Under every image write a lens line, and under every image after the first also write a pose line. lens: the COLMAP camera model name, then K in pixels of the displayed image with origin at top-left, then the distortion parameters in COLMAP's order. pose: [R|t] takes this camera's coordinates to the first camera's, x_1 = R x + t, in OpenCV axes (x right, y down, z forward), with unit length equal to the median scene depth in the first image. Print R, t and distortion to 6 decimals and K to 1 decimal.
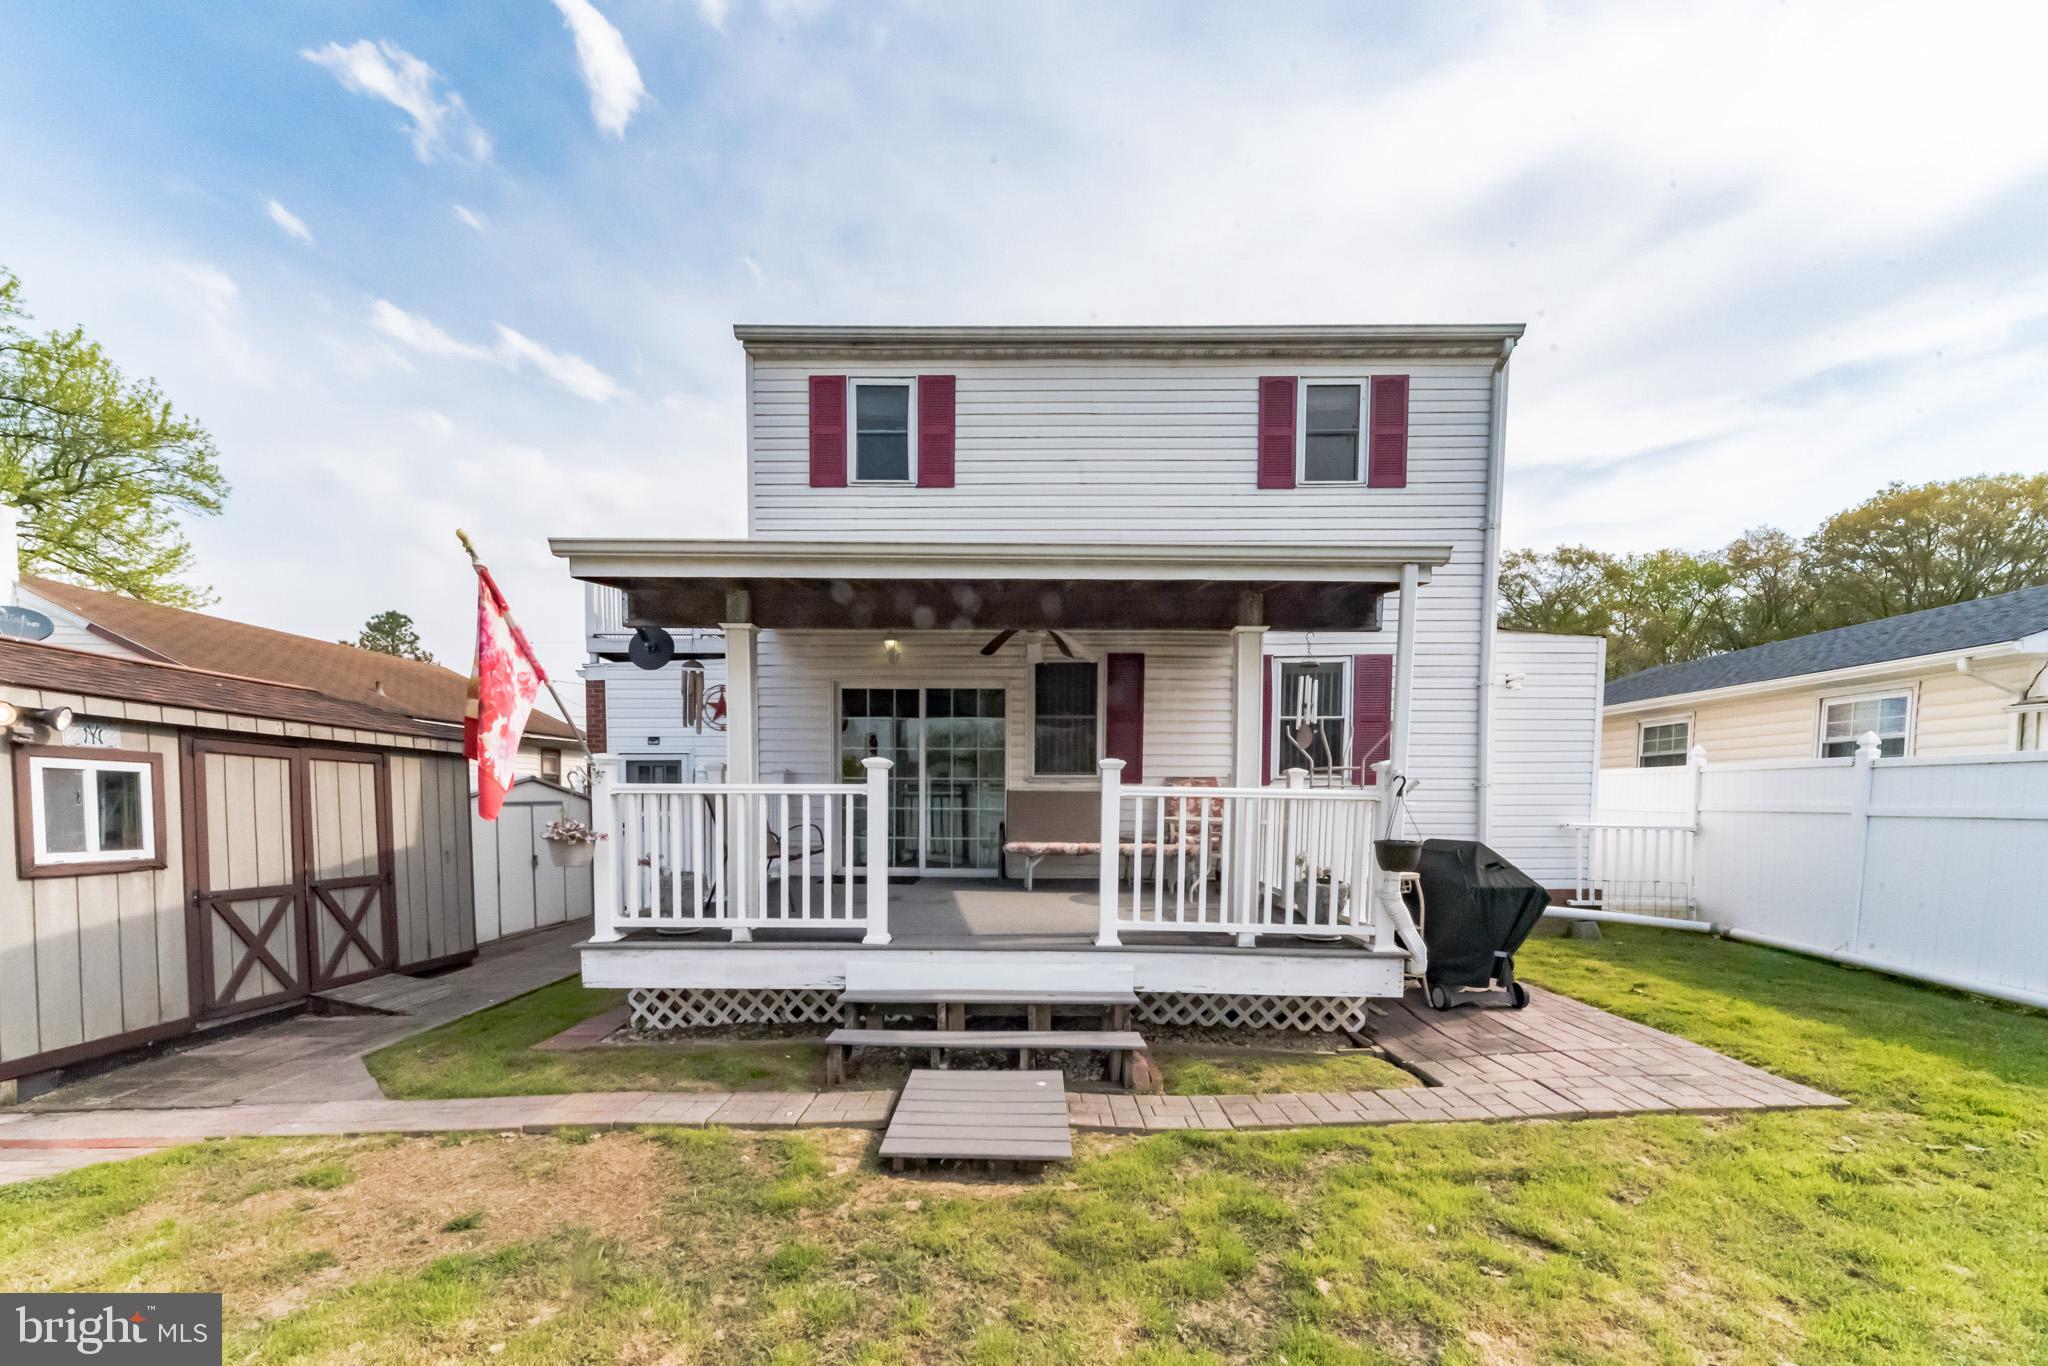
lens RADIAL K [[818.5, 0, 1020.6], [0, 818.5, 802.6], [0, 0, 1]] dist [-0.000352, -0.004585]
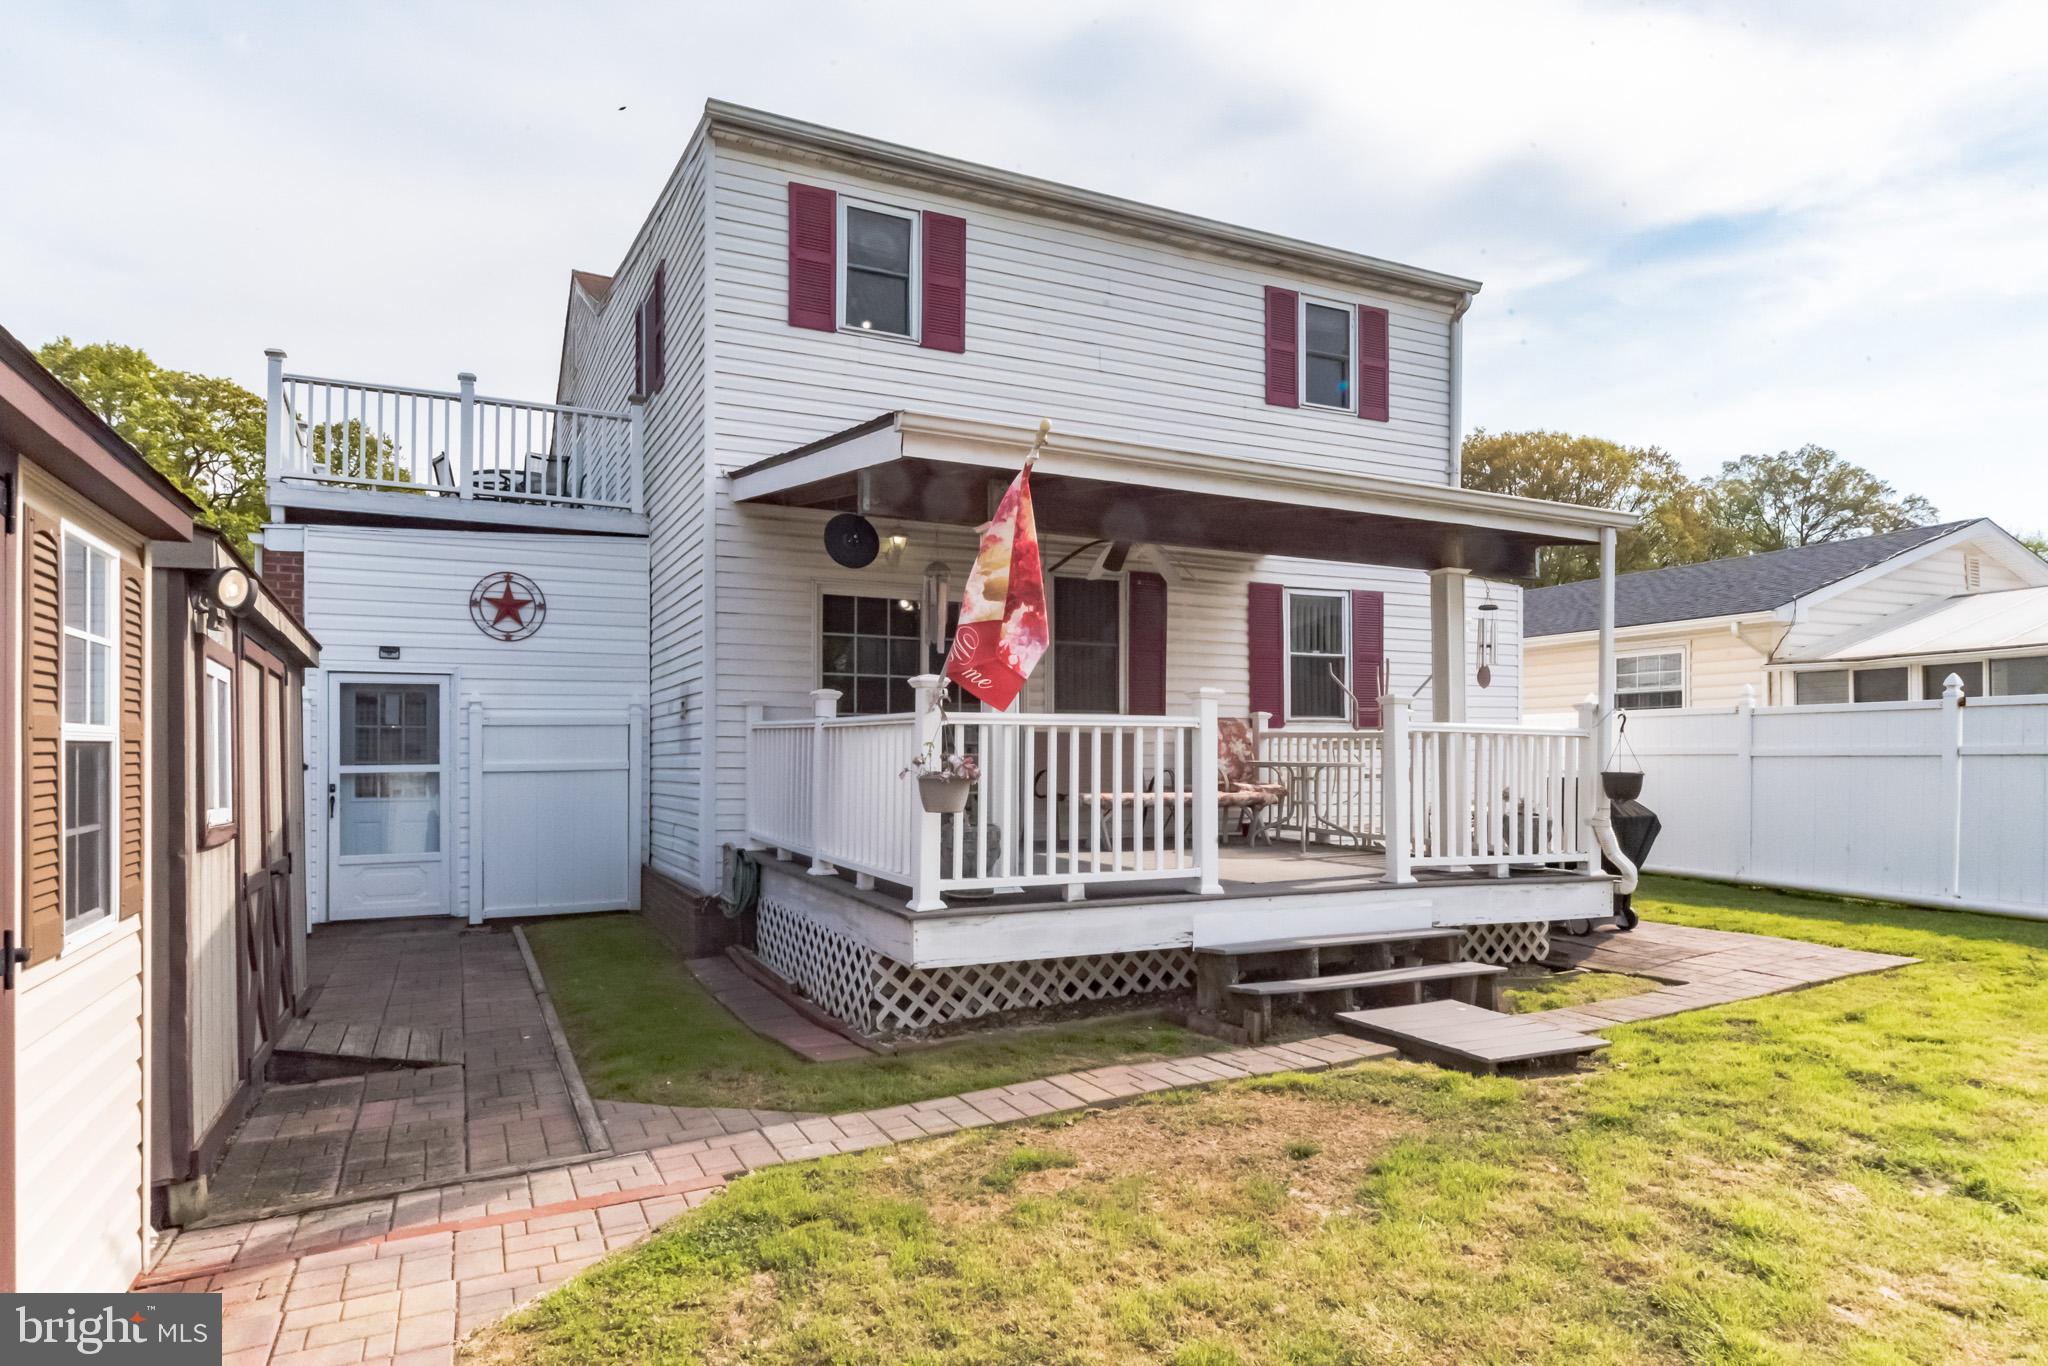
lens RADIAL K [[1193.7, 0, 1024.0], [0, 1193.7, 683.0], [0, 0, 1]] dist [-0.013368, 0.000149]
pose [[0.894121, 0.024393, 0.447160, -0.544459], [0.006969, 0.997637, -0.068357, 0.017501], [-0.447771, 0.064236, 0.891838, -0.049088]]
